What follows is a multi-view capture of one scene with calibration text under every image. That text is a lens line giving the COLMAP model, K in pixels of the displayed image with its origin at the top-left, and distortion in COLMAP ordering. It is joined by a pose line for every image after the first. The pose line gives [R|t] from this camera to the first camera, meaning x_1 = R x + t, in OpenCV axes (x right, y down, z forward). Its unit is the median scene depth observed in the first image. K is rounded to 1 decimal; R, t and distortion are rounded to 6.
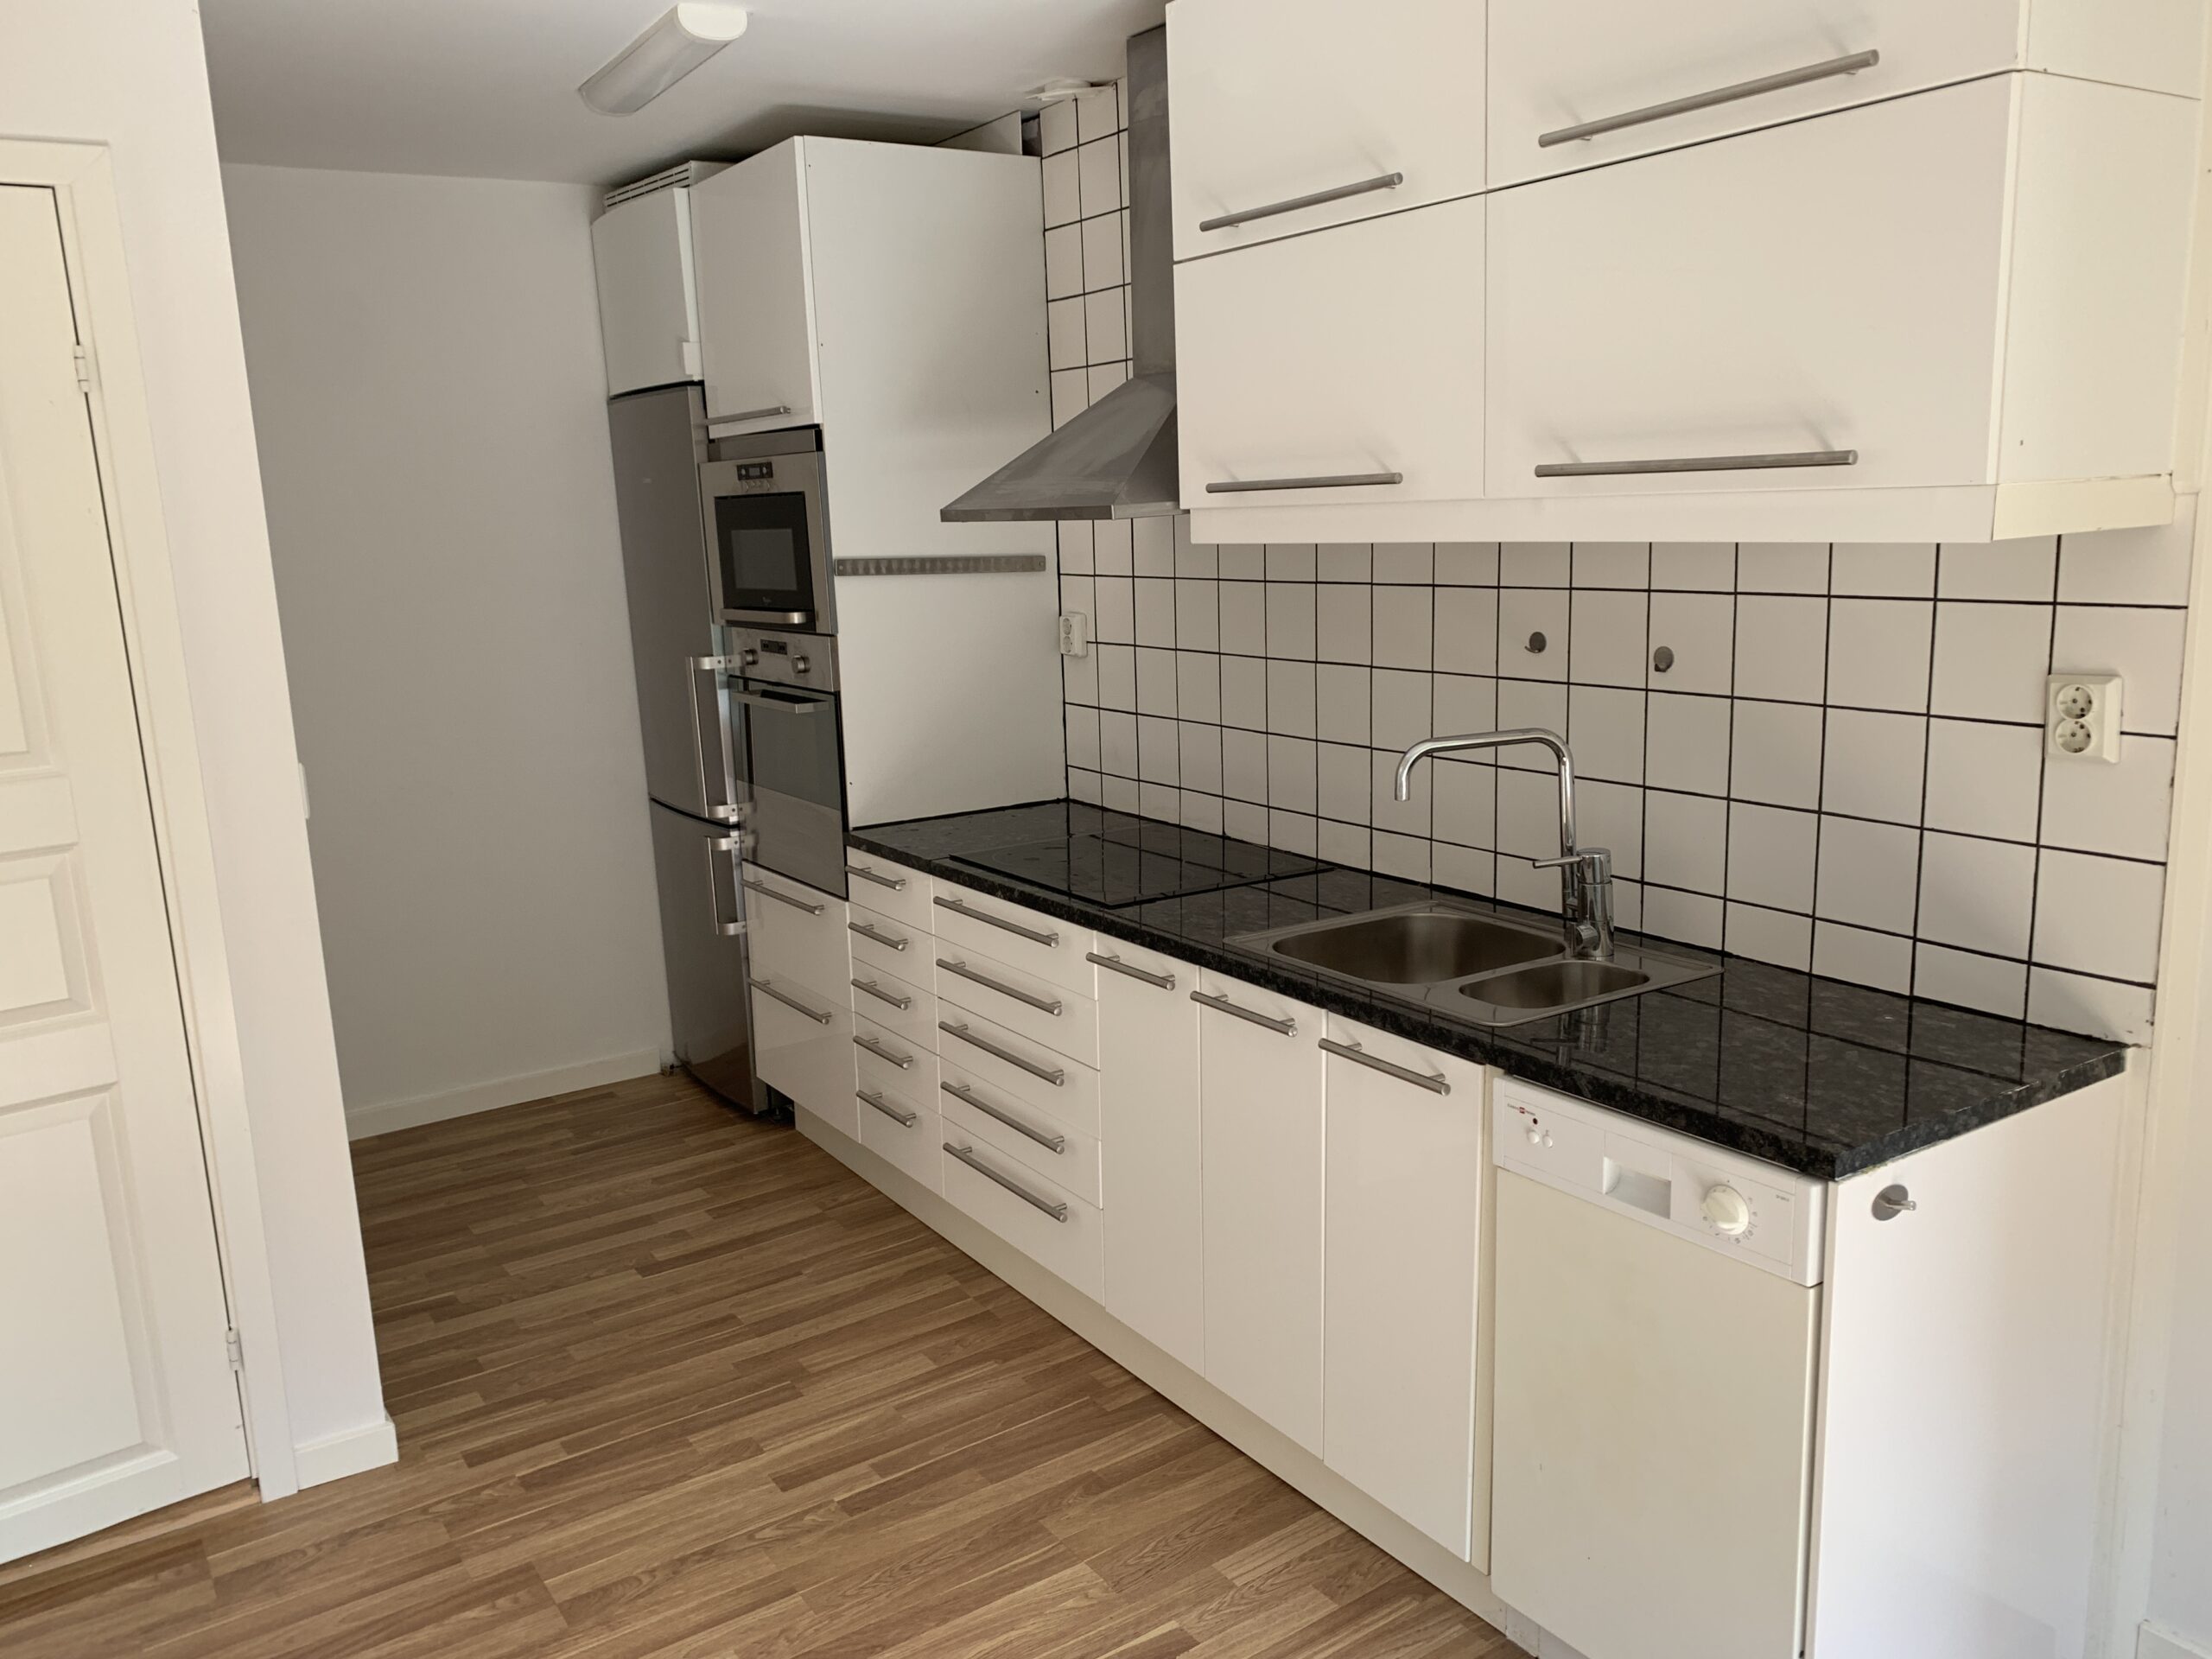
lens RADIAL K [[1730.0, 0, 1106.0], [0, 1730.0, 829.5], [0, 0, 1]] dist [0.024317, 0.000219]
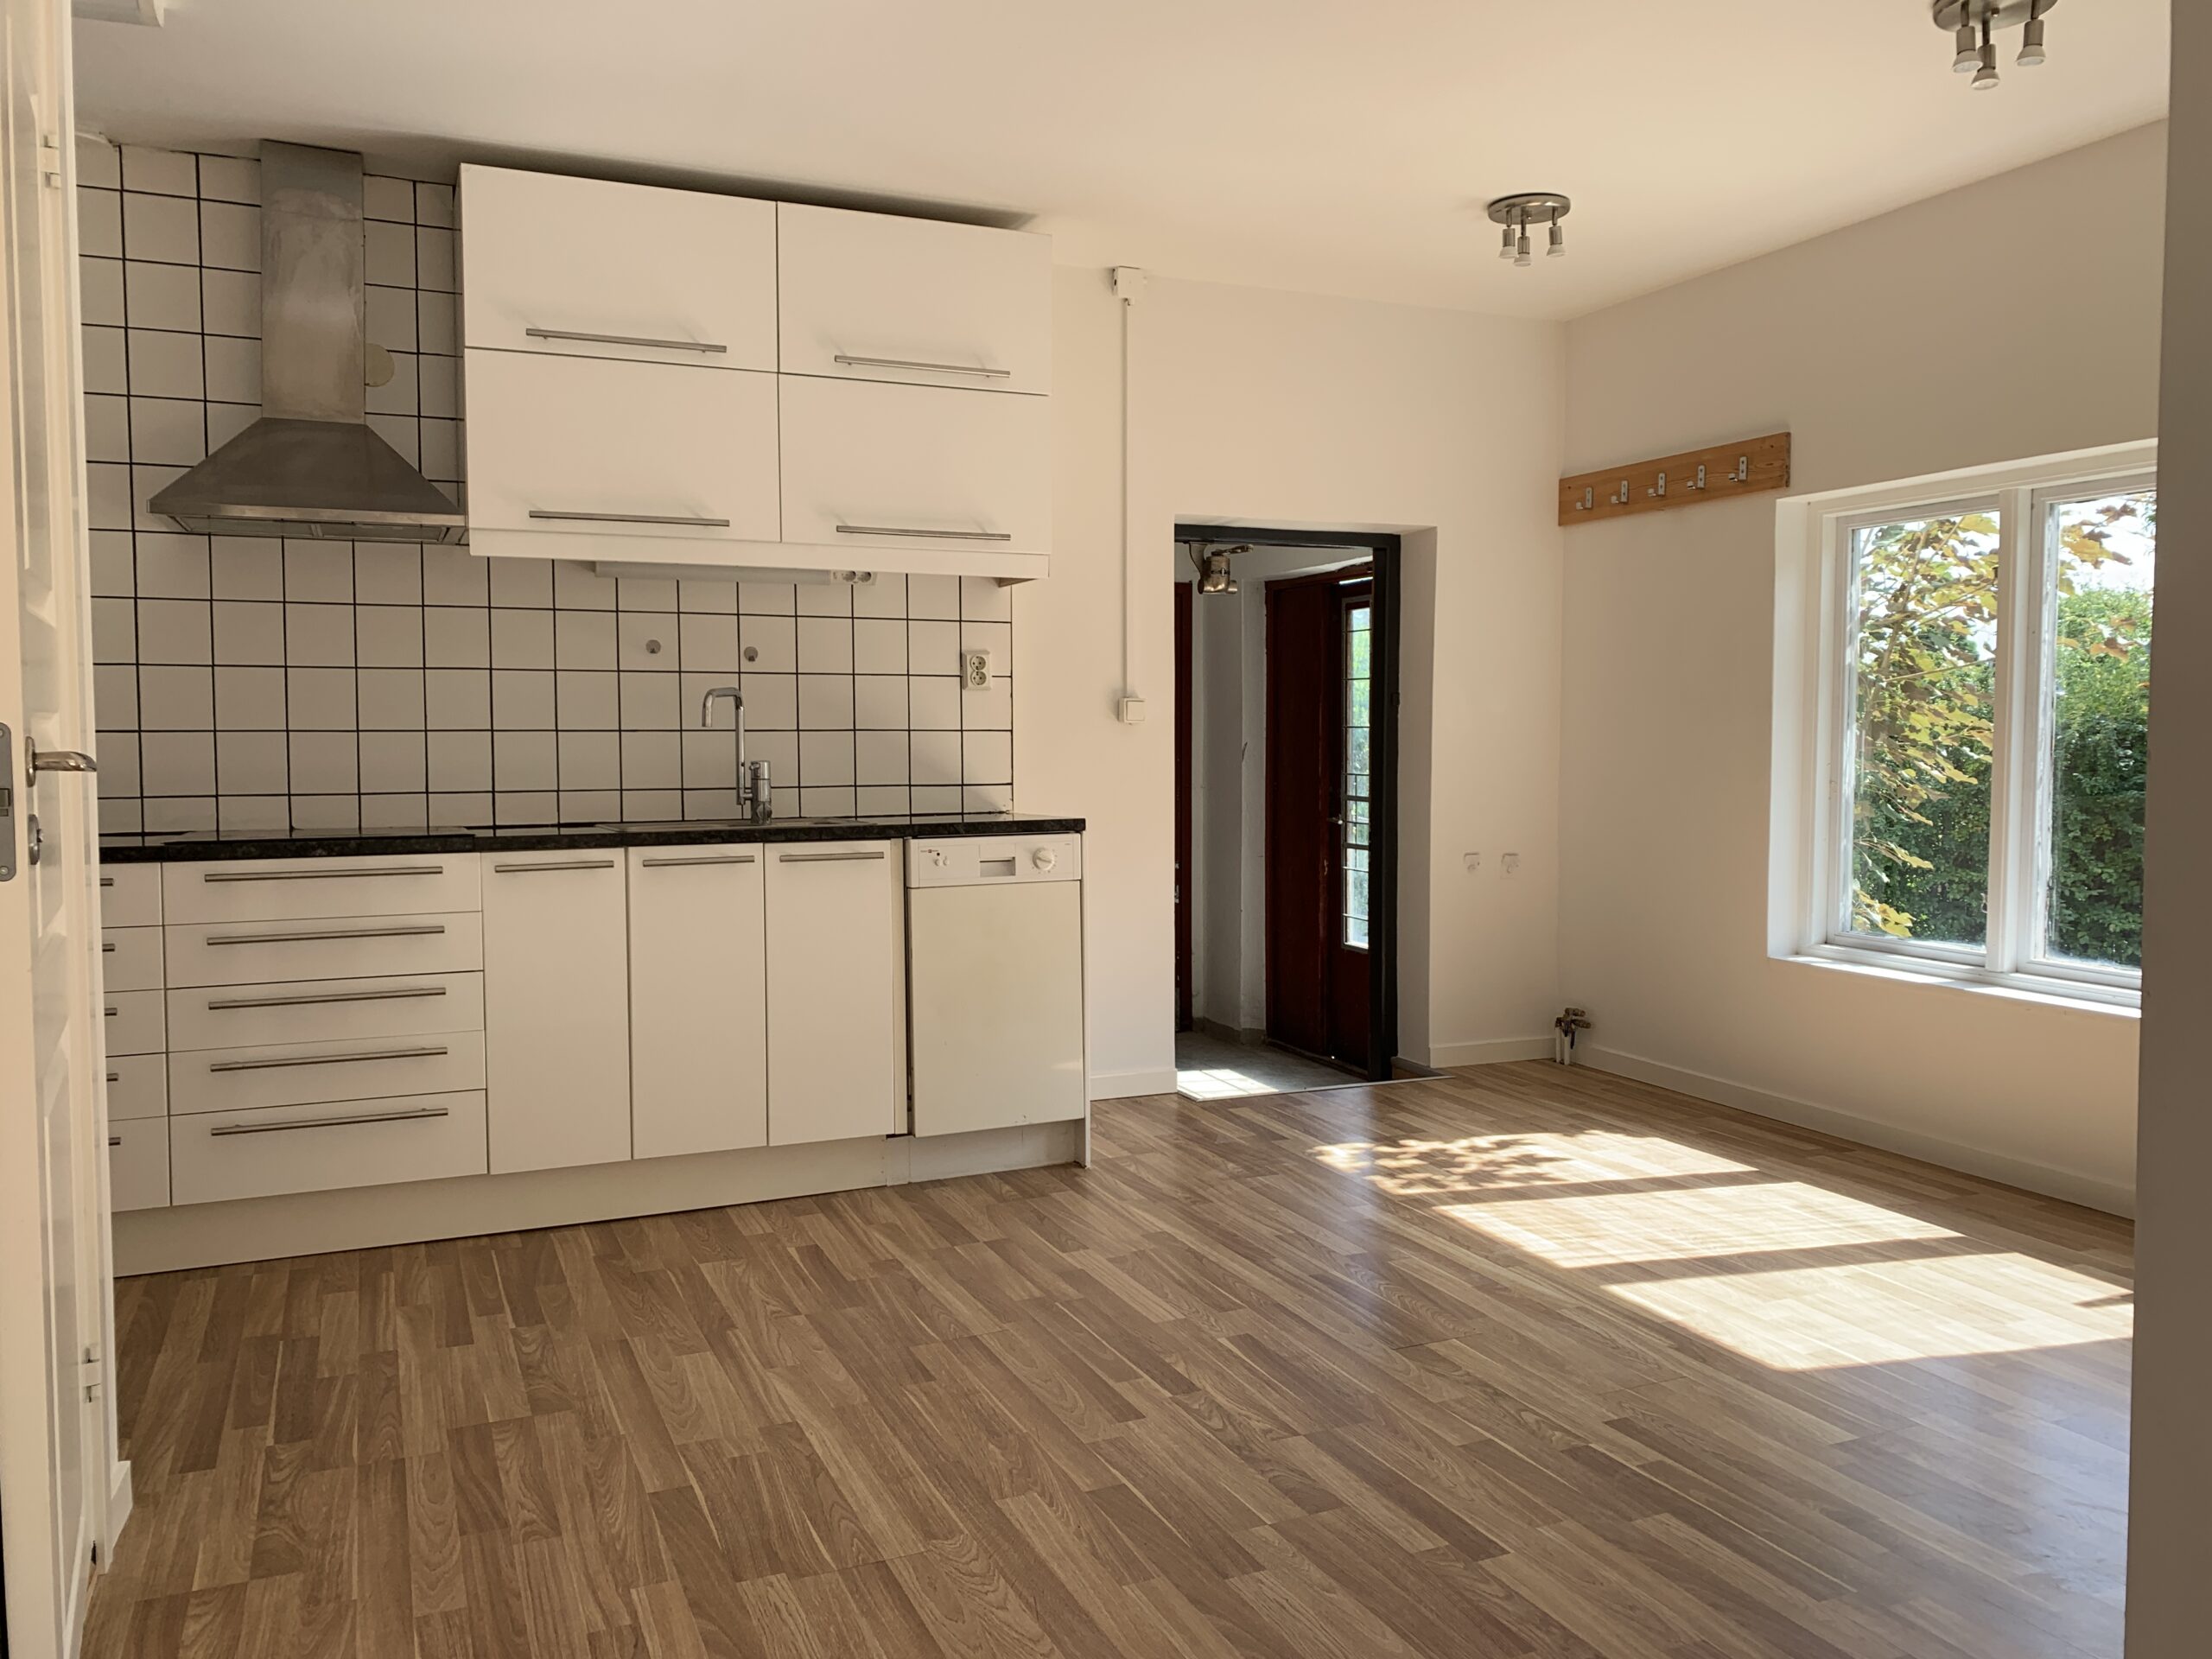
lens RADIAL K [[1652.9, 0, 1106.0], [0, 1652.9, 829.5], [0, 0, 1]] dist [0.002062, -0.000360]
pose [[0.177286, -0.019195, 0.983972, -1.227056], [0.186780, 0.982295, -0.014490, 0.161606], [-0.966273, 0.186355, 0.177733, 0.389701]]
